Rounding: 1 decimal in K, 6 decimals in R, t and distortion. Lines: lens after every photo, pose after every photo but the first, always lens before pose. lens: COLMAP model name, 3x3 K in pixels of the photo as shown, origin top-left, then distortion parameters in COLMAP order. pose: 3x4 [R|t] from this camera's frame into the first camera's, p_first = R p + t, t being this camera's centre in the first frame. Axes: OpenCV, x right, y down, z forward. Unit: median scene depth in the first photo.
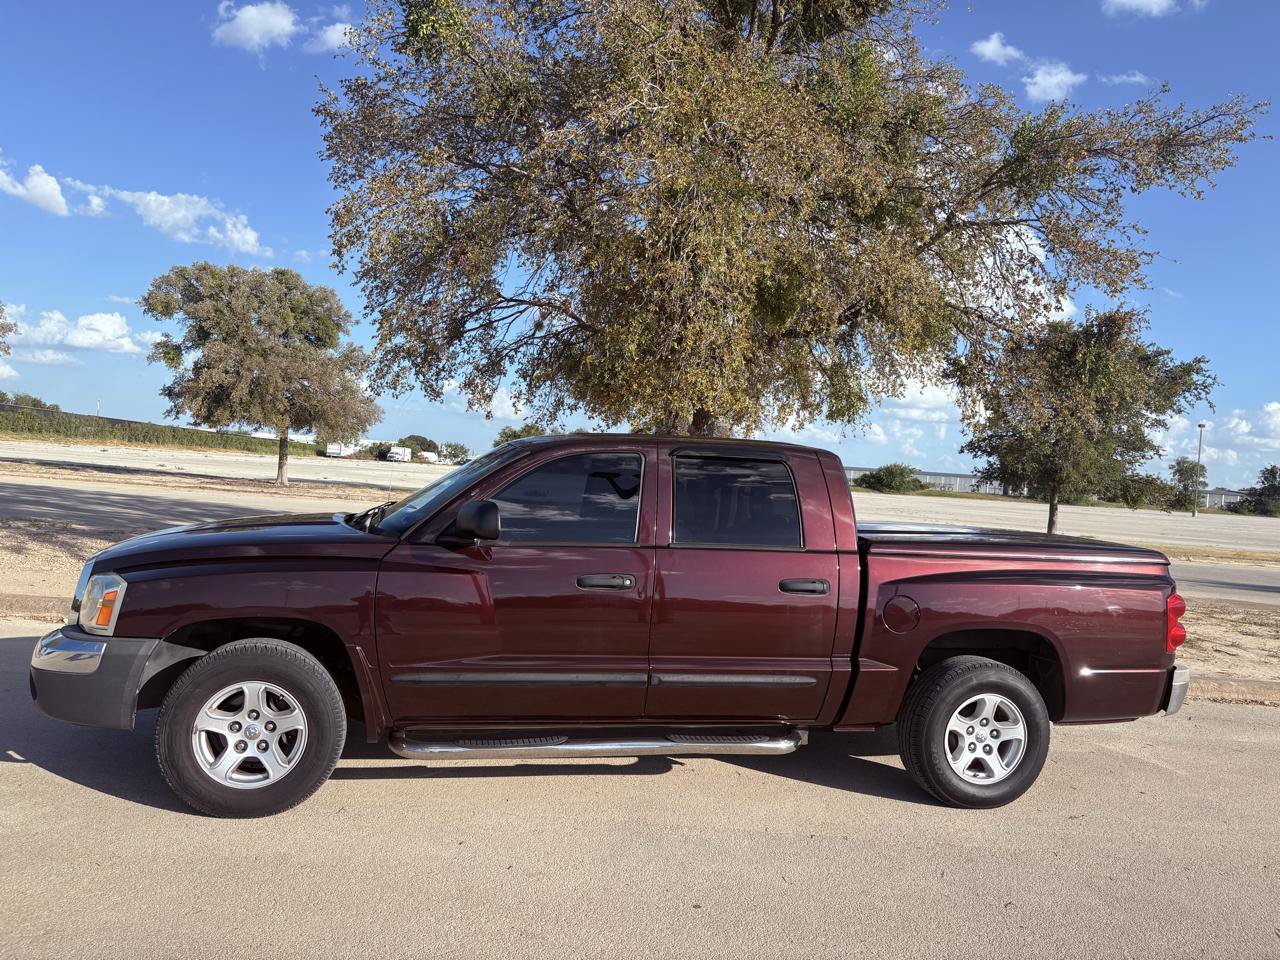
lens RADIAL K [[963.4, 0, 647.3], [0, 963.4, 491.8], [0, 0, 1]] dist [0.030053, -0.026459]
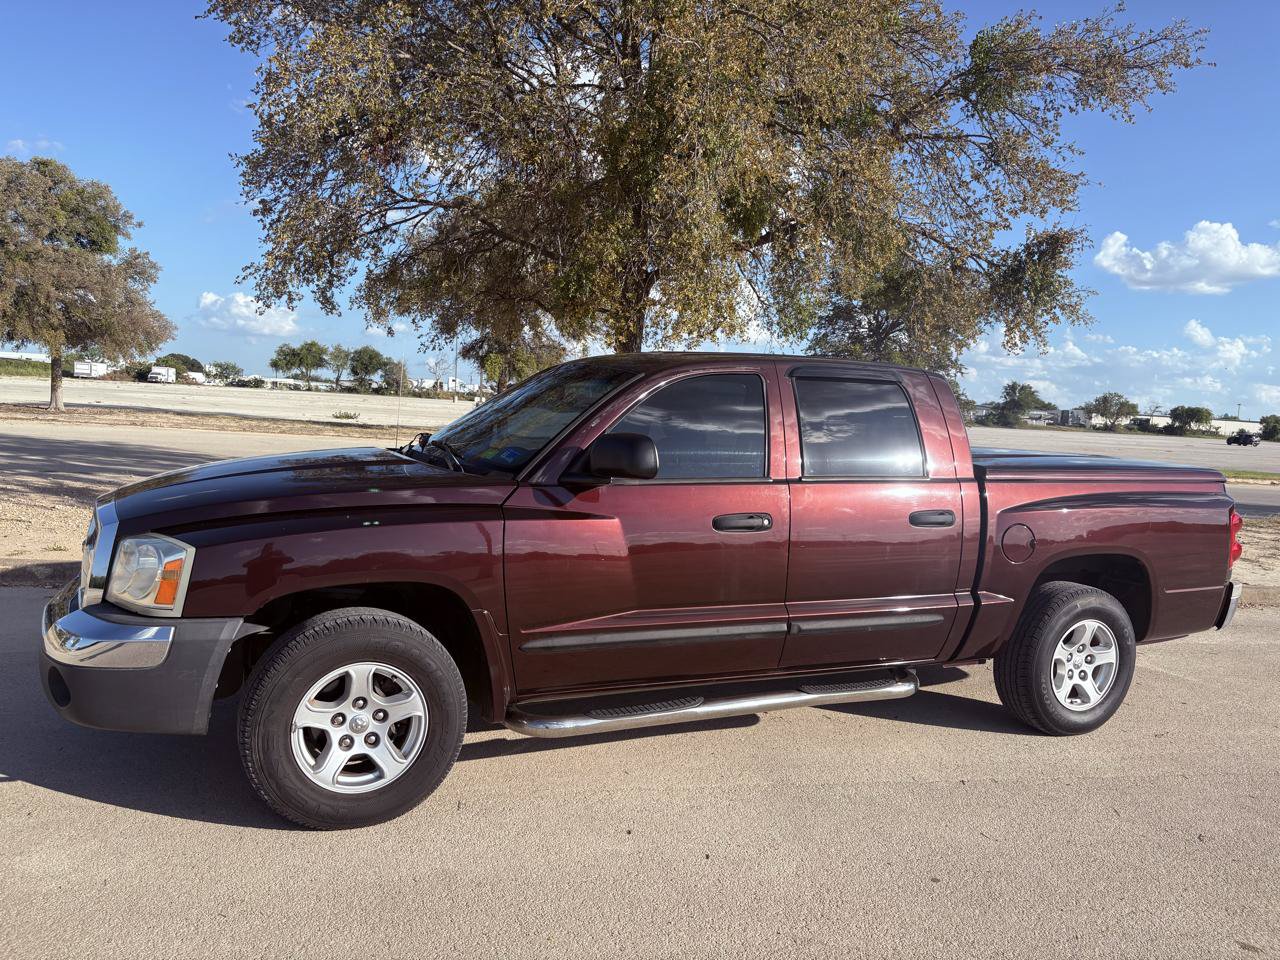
lens RADIAL K [[963.4, 0, 642.1], [0, 963.4, 484.1], [0, 0, 1]] dist [0.030053, -0.026459]
pose [[0.976461, -0.028370, 0.213819, -0.280559], [0.012213, 0.996994, 0.076506, -0.008384], [-0.215347, -0.072094, 0.973873, 0.144628]]
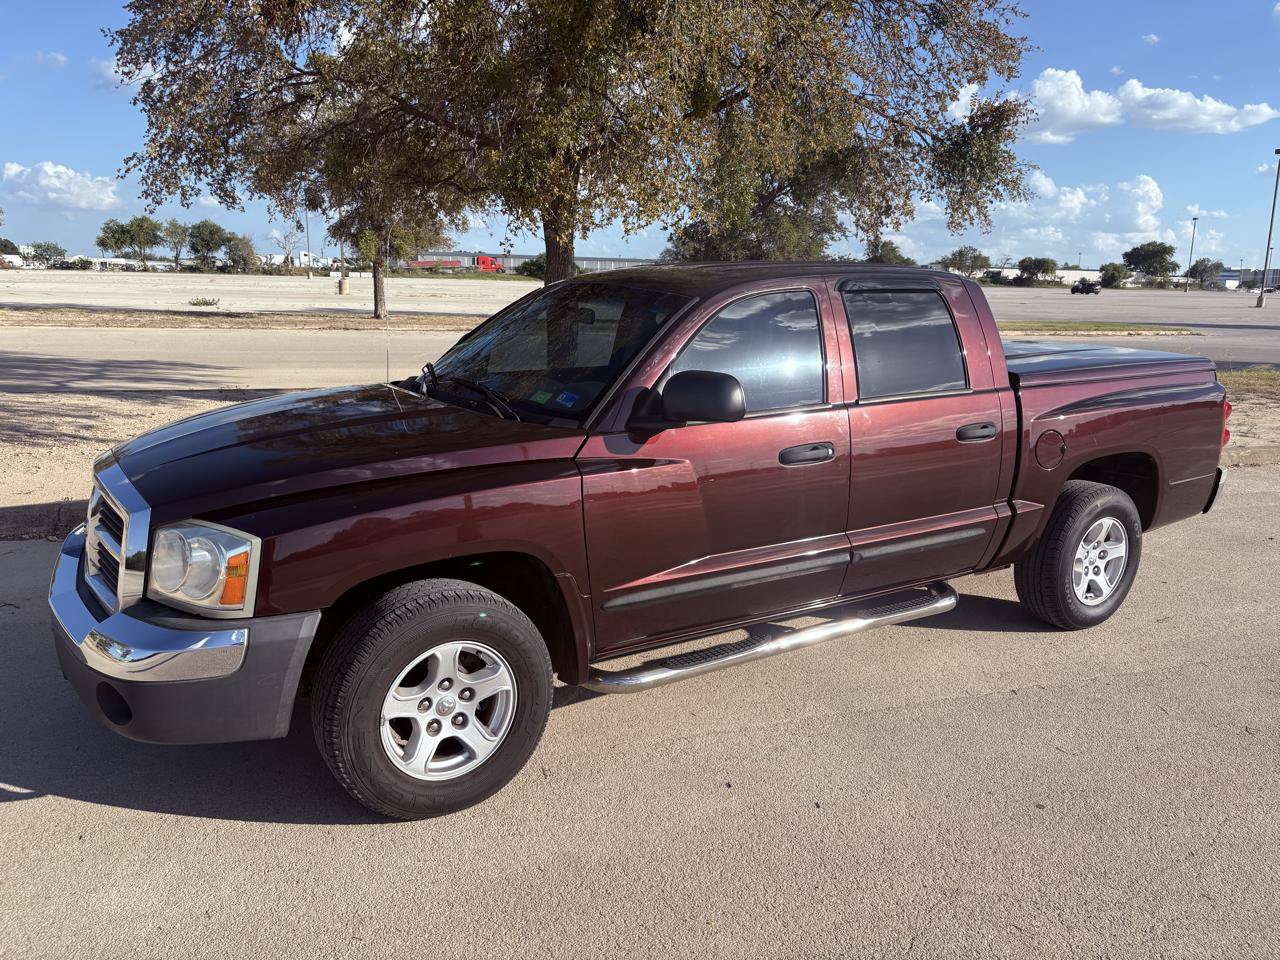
lens RADIAL K [[963.4, 0, 635.6], [0, 963.4, 485.8], [0, 0, 1]] dist [0.030053, -0.026459]
pose [[0.938523, -0.116670, 0.324904, -0.401478], [0.046614, 0.975370, 0.215594, -0.057957], [-0.342055, -0.187195, 0.920845, 0.241522]]
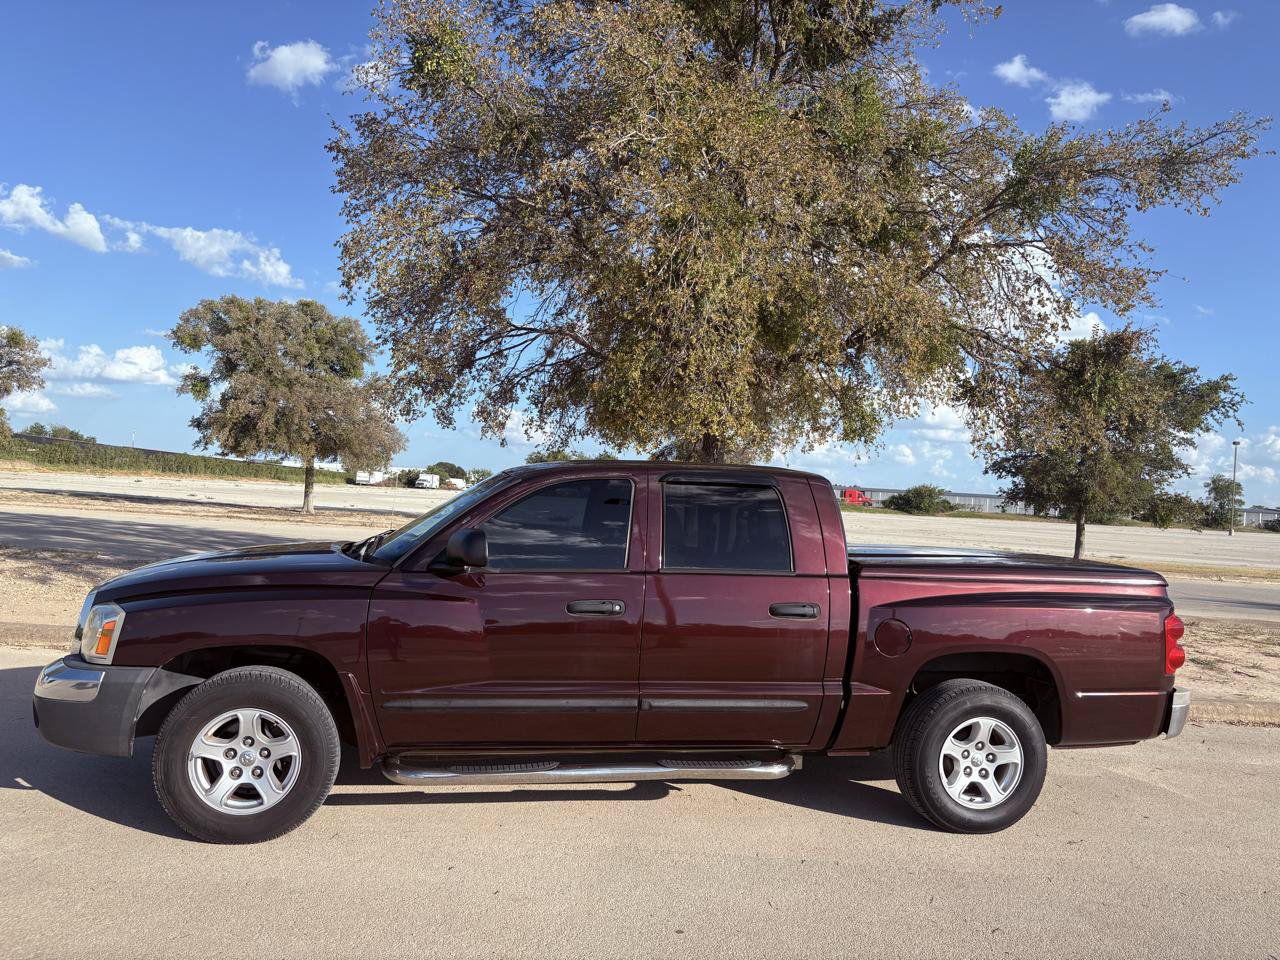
lens RADIAL K [[963.4, 0, 649.3], [0, 963.4, 497.3], [0, 0, 1]] dist [0.030053, -0.026459]
pose [[0.999577, -0.010875, -0.026960, 0.036436], [0.010352, 0.999757, -0.019454, -0.001681], [0.027165, 0.019167, 0.999447, -0.008804]]
